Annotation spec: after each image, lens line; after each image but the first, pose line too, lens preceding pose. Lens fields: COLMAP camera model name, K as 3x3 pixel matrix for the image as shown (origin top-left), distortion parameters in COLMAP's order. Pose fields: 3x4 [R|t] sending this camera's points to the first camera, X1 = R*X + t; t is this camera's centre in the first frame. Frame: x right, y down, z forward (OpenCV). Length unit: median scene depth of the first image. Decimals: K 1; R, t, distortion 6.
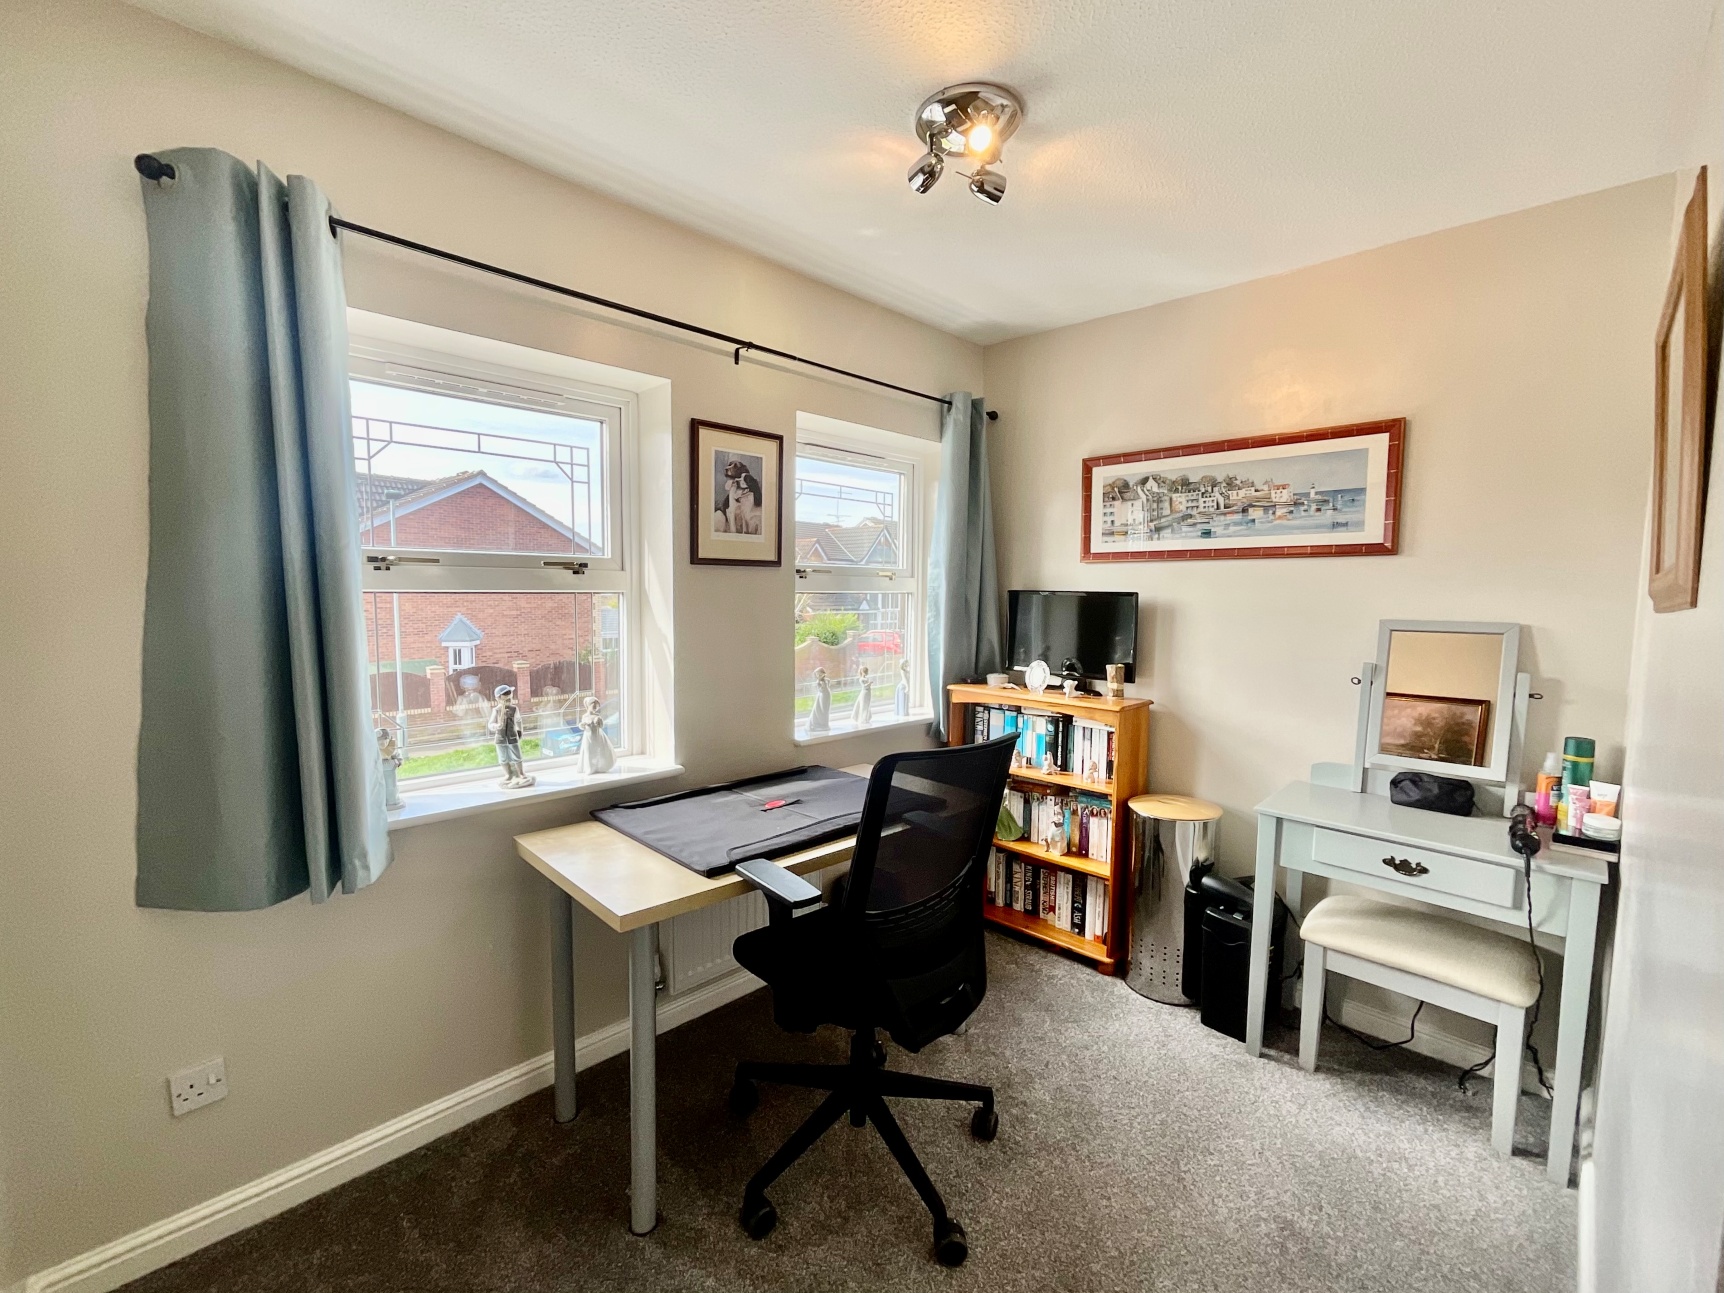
lens RADIAL K [[699.9, 0, 864.8], [0, 699.9, 637.3], [0, 0, 1]] dist [-0.001534, 0.000027]
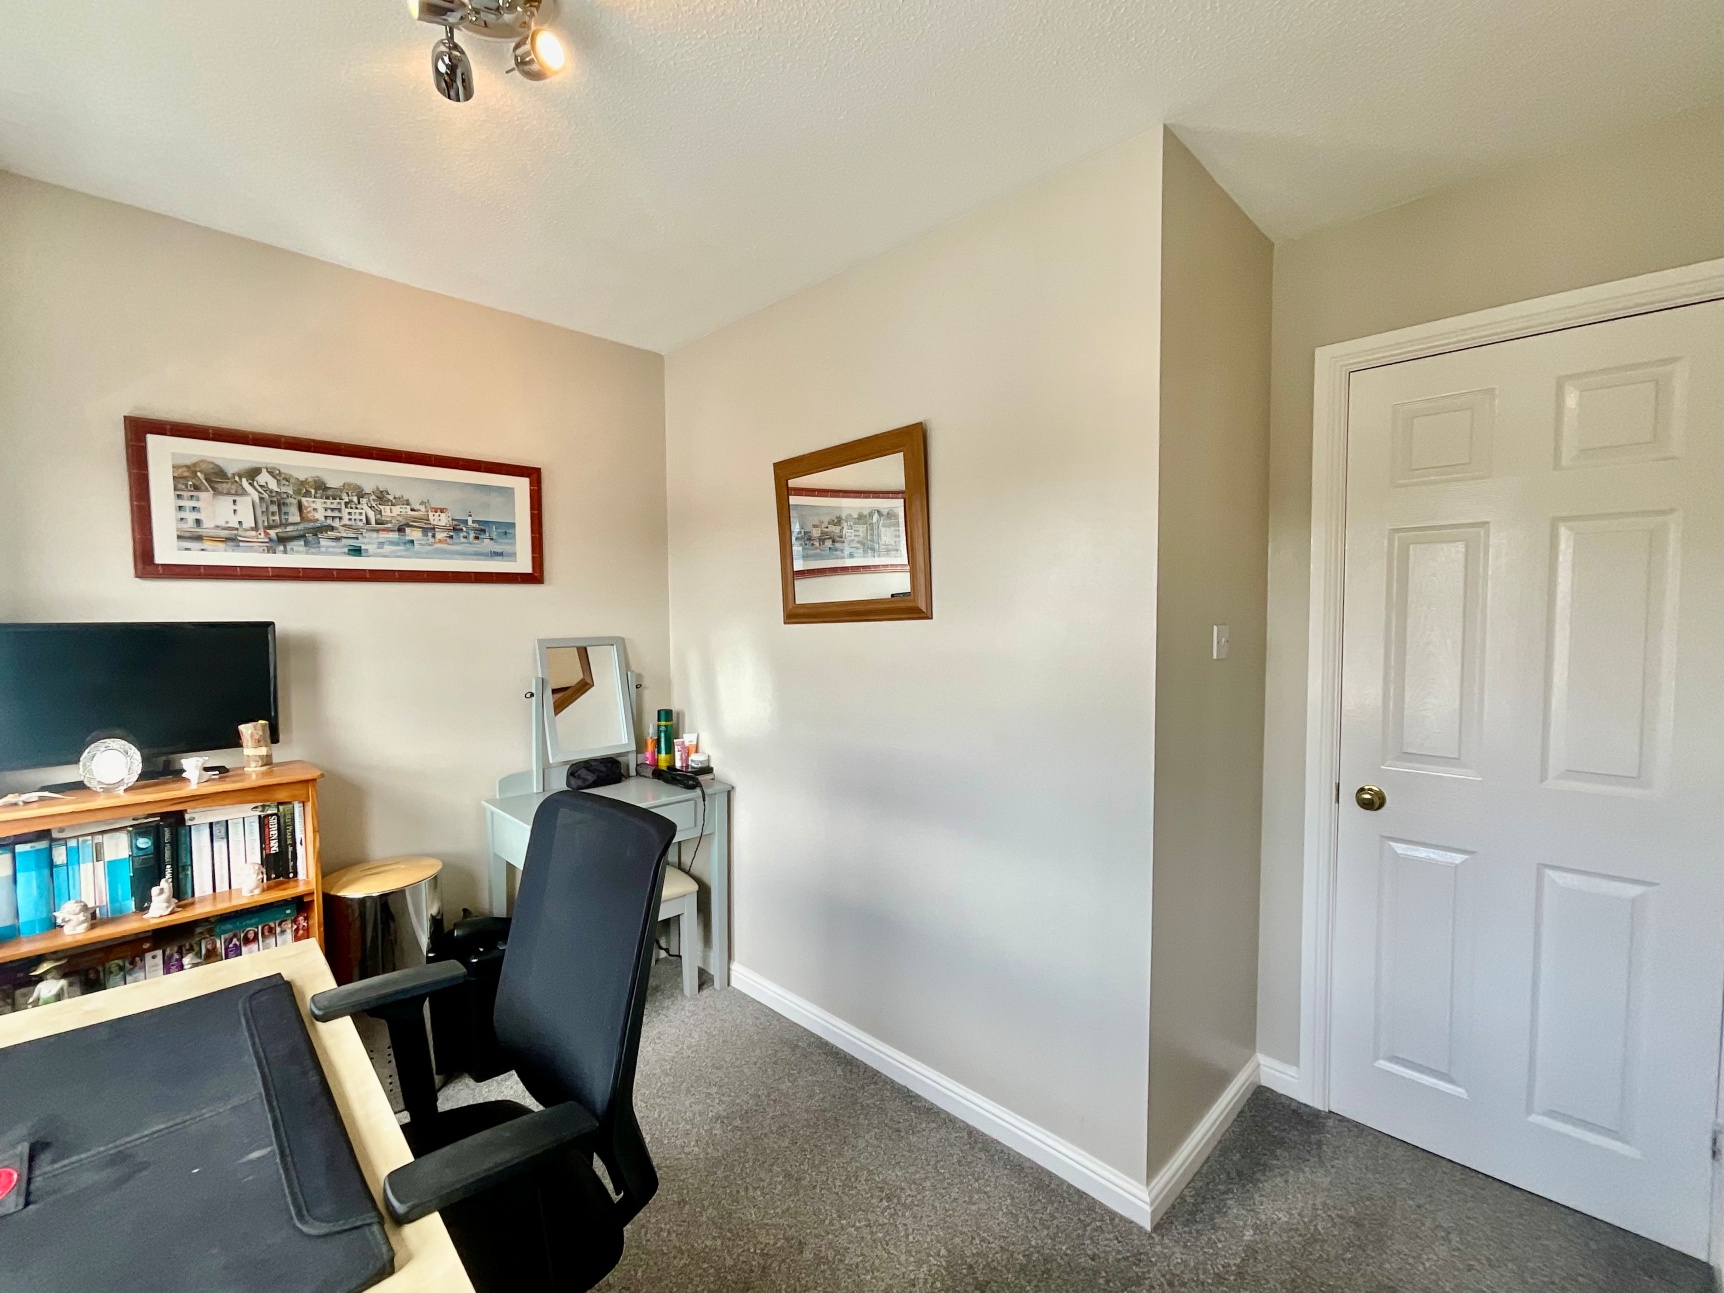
lens RADIAL K [[701.2, 0, 862.0], [0, 701.2, 646.5], [0, 0, 1]] dist [-0.000730, 0.000262]
pose [[0.060963, -0.058001, 0.996453, -0.332596], [0.083242, 0.995128, 0.052831, -0.026053], [-0.994663, 0.079726, 0.065494, 0.339467]]
